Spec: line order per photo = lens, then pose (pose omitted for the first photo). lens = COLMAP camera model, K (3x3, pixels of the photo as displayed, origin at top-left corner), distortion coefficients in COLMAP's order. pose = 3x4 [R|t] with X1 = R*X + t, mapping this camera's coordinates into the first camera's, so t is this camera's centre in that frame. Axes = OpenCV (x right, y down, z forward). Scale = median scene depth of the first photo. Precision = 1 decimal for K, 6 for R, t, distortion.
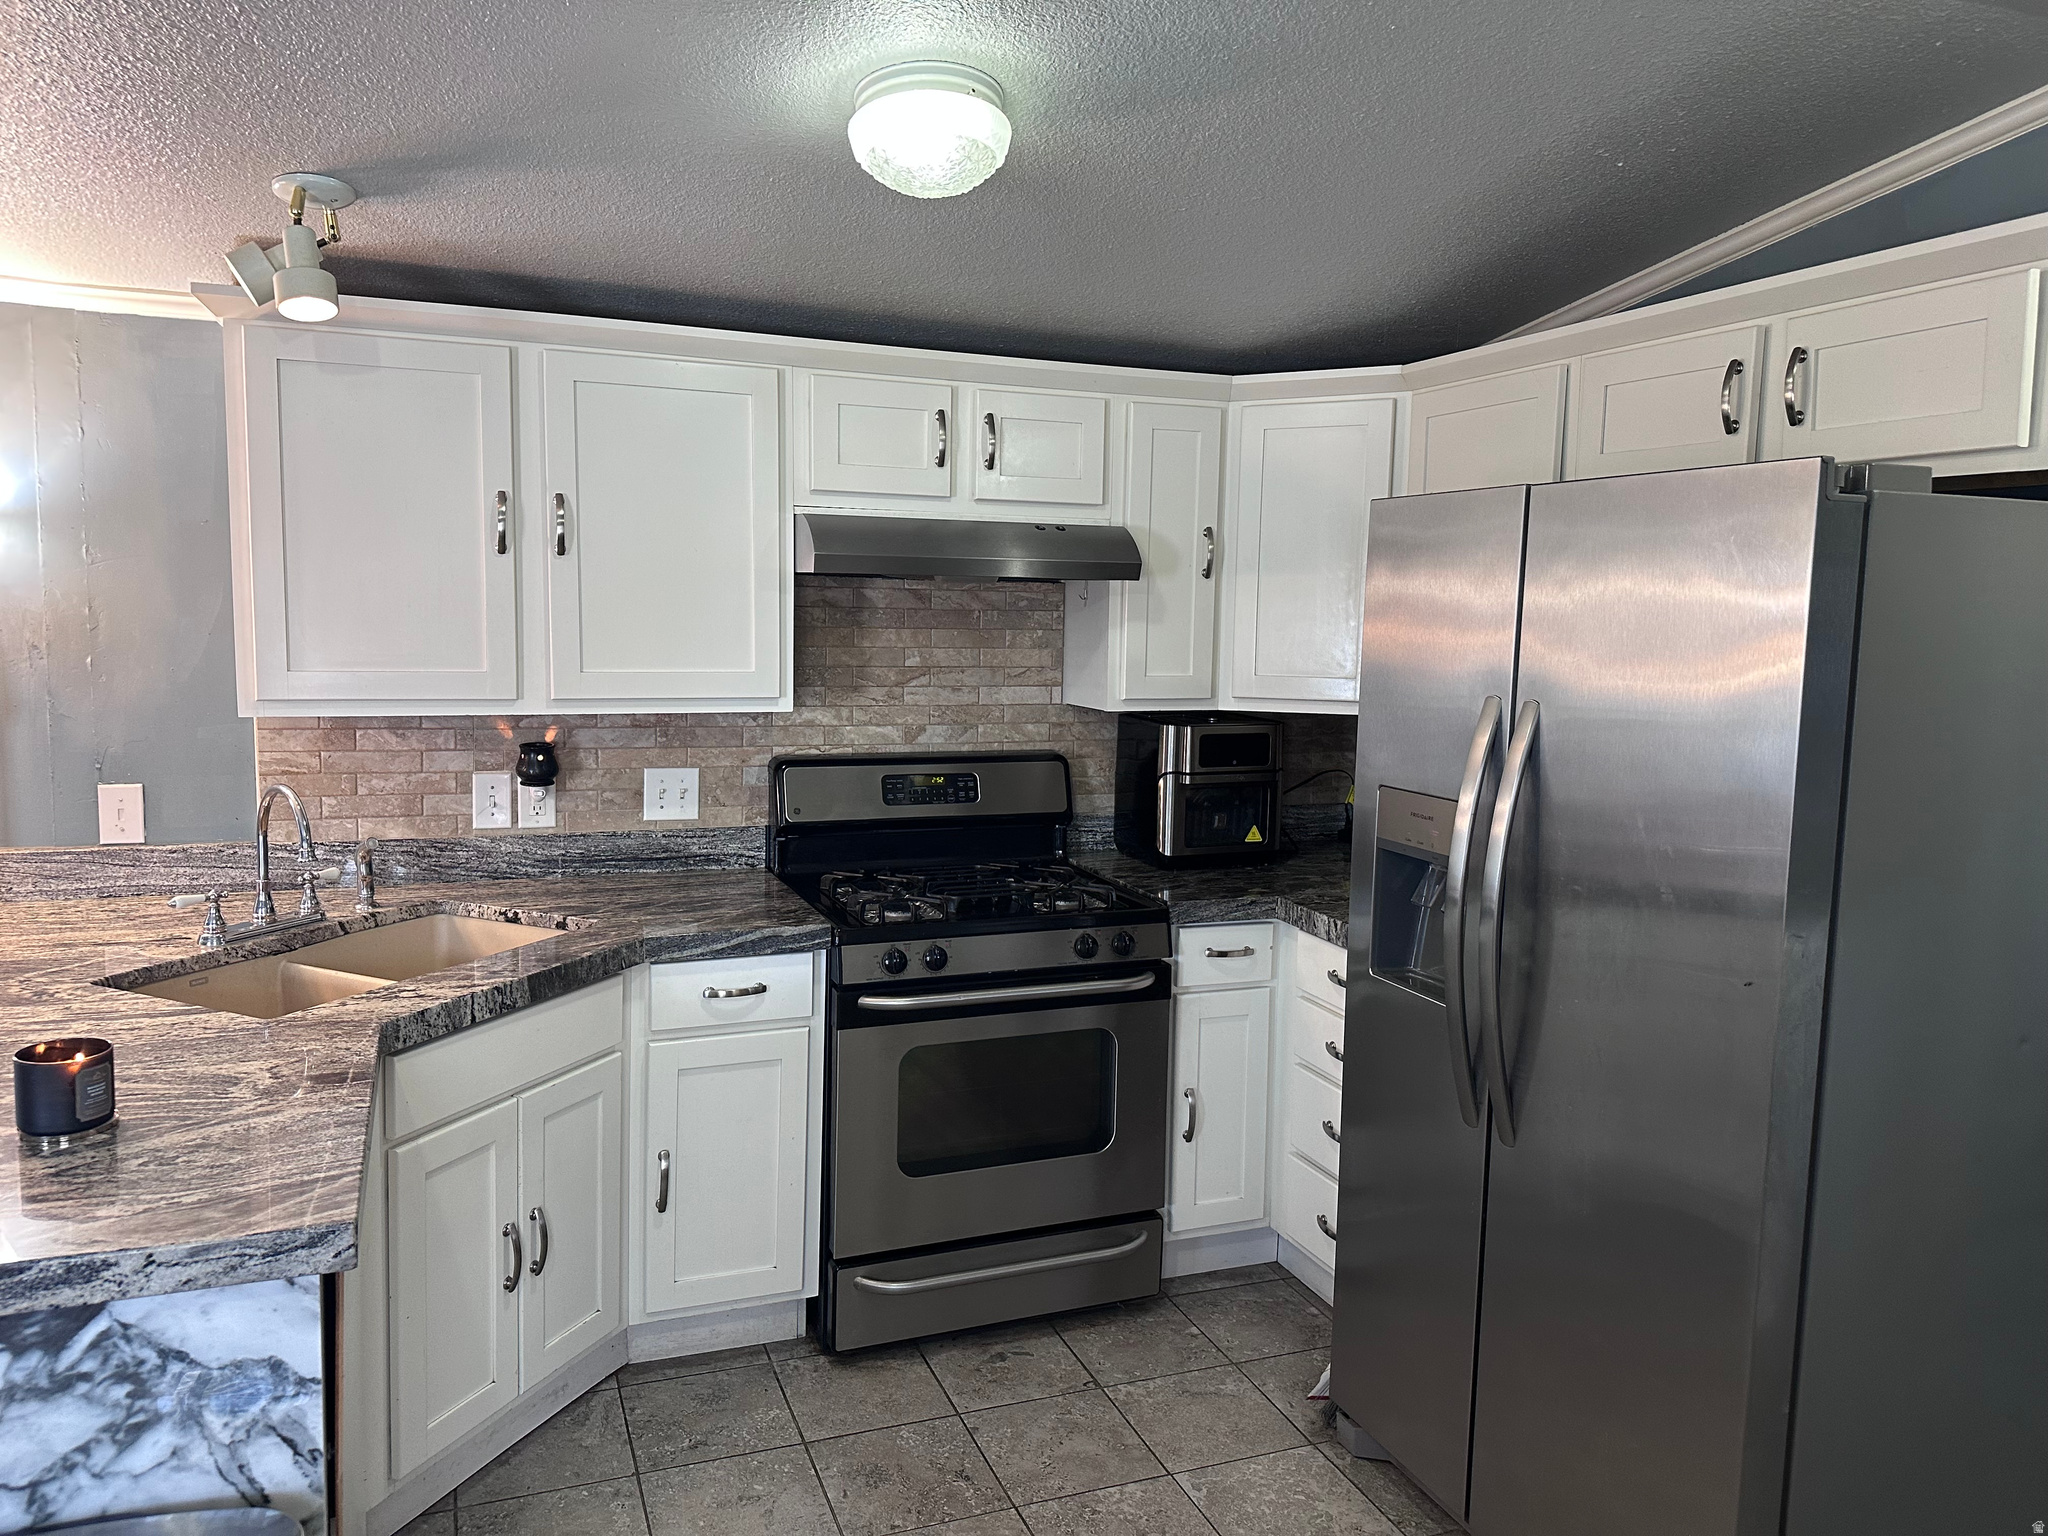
lens RADIAL K [[1435.1, 0, 1023.4], [0, 1435.1, 743.4], [0, 0, 1]] dist [0.064698, -0.080936]
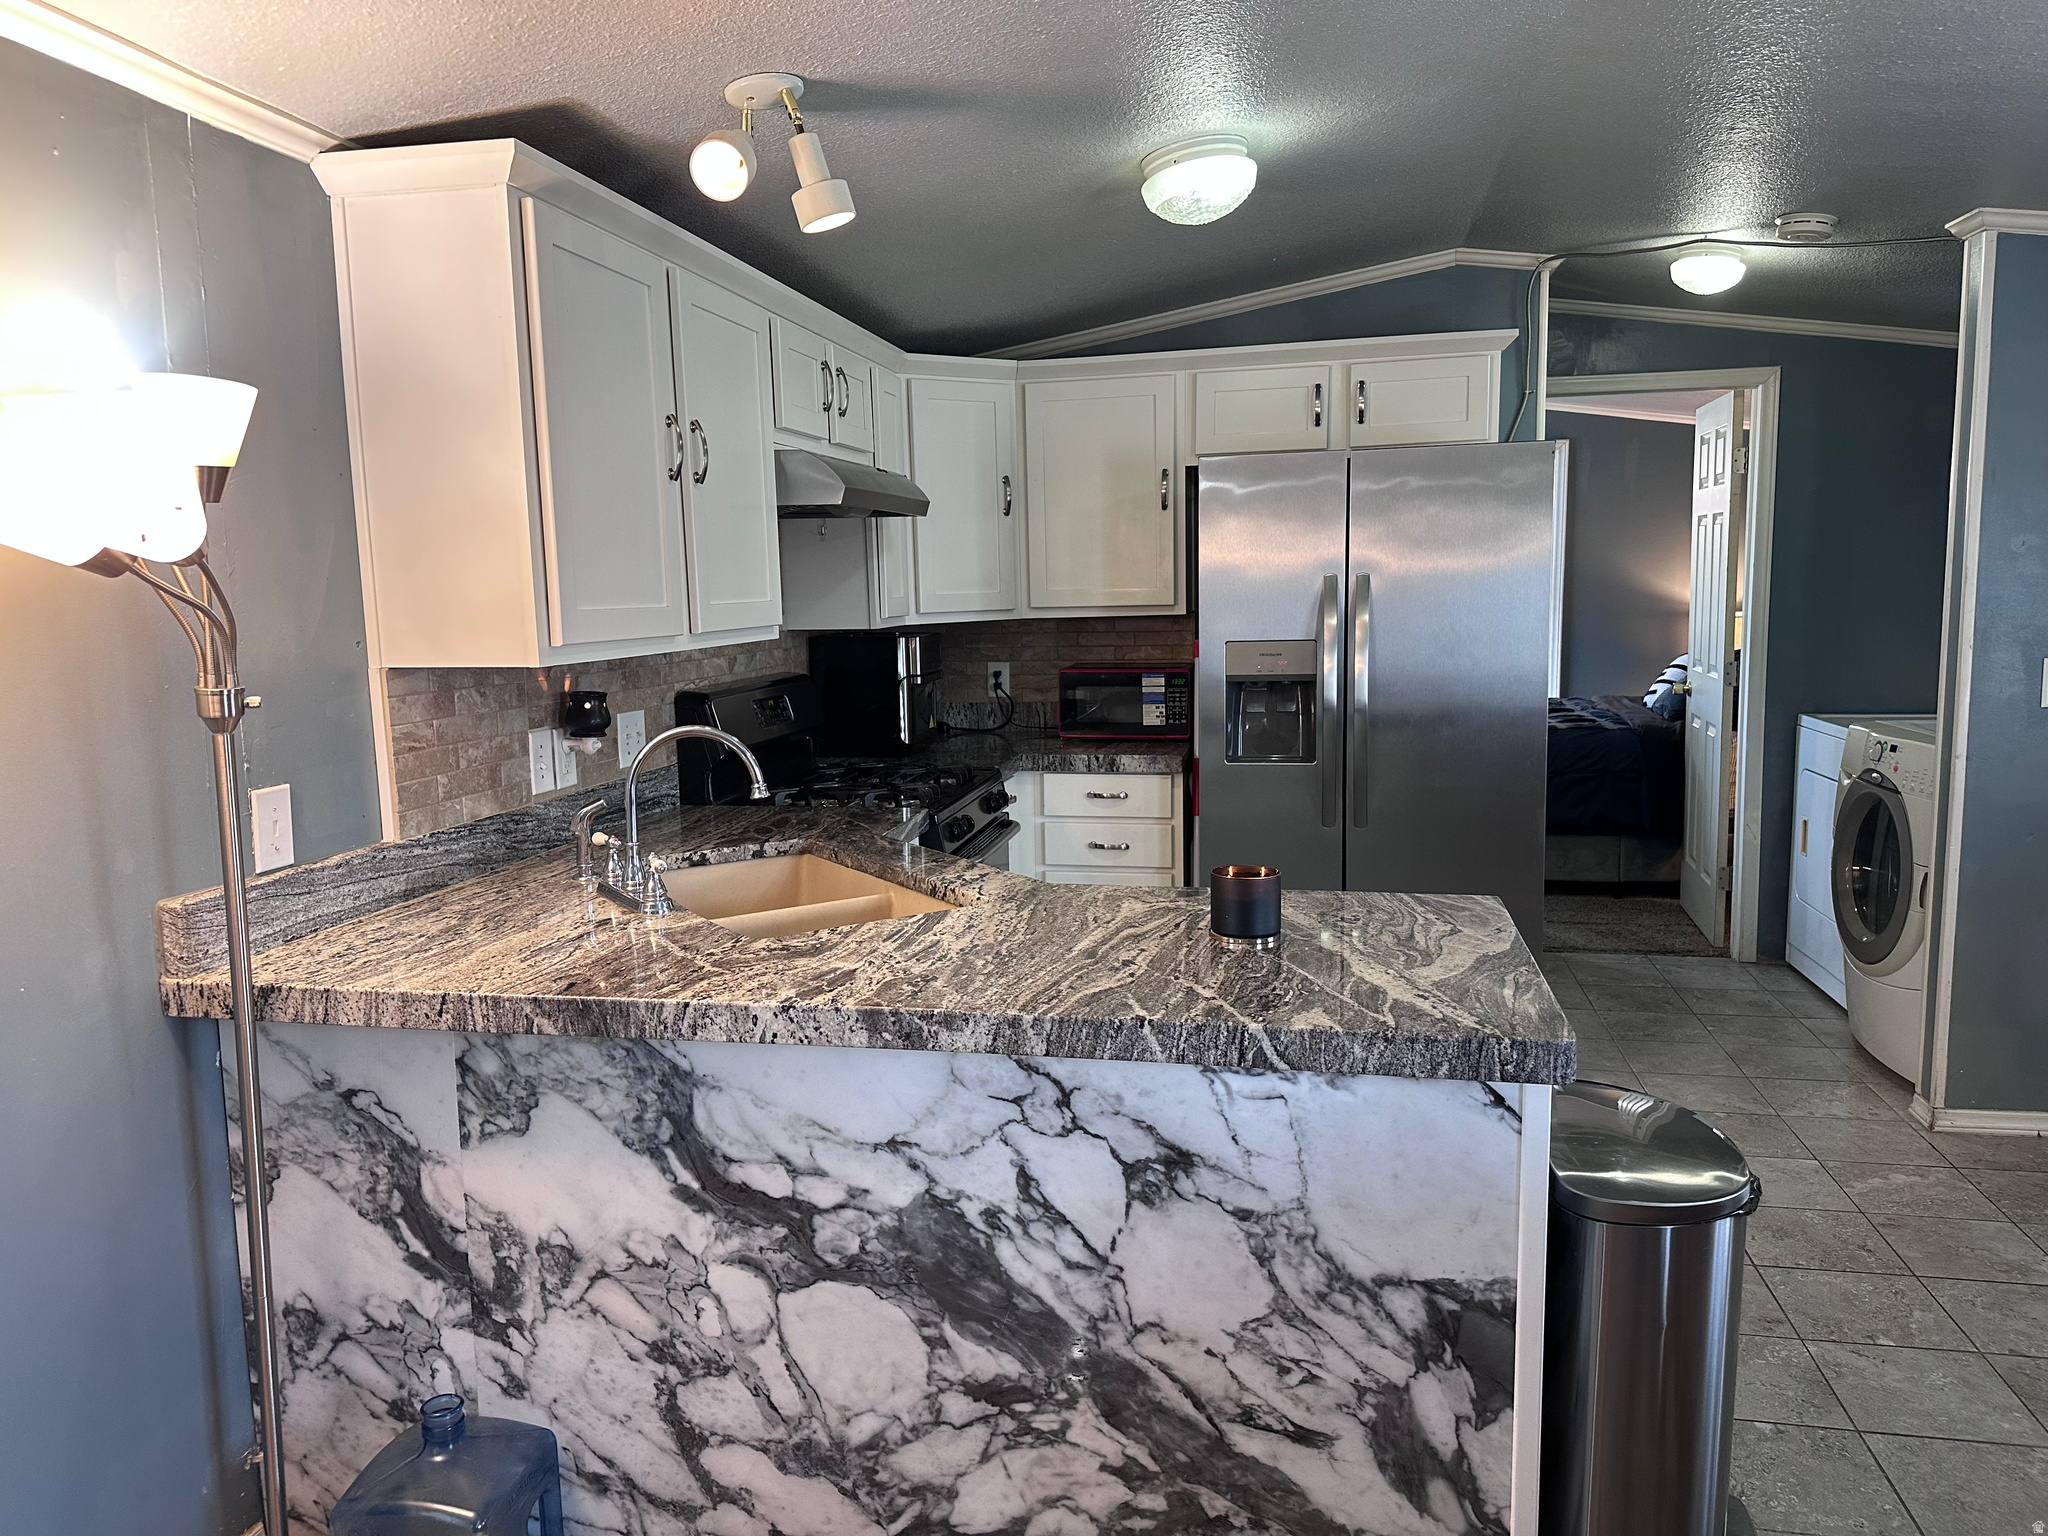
lens RADIAL K [[1435.1, 0, 1014.7], [0, 1435.1, 778.5], [0, 0, 1]] dist [0.064698, -0.080936]
pose [[0.549385, -0.147080, 0.822523, -1.048252], [0.116684, 0.988245, 0.098777, -0.004650], [-0.827382, 0.041709, 0.560089, 0.289252]]
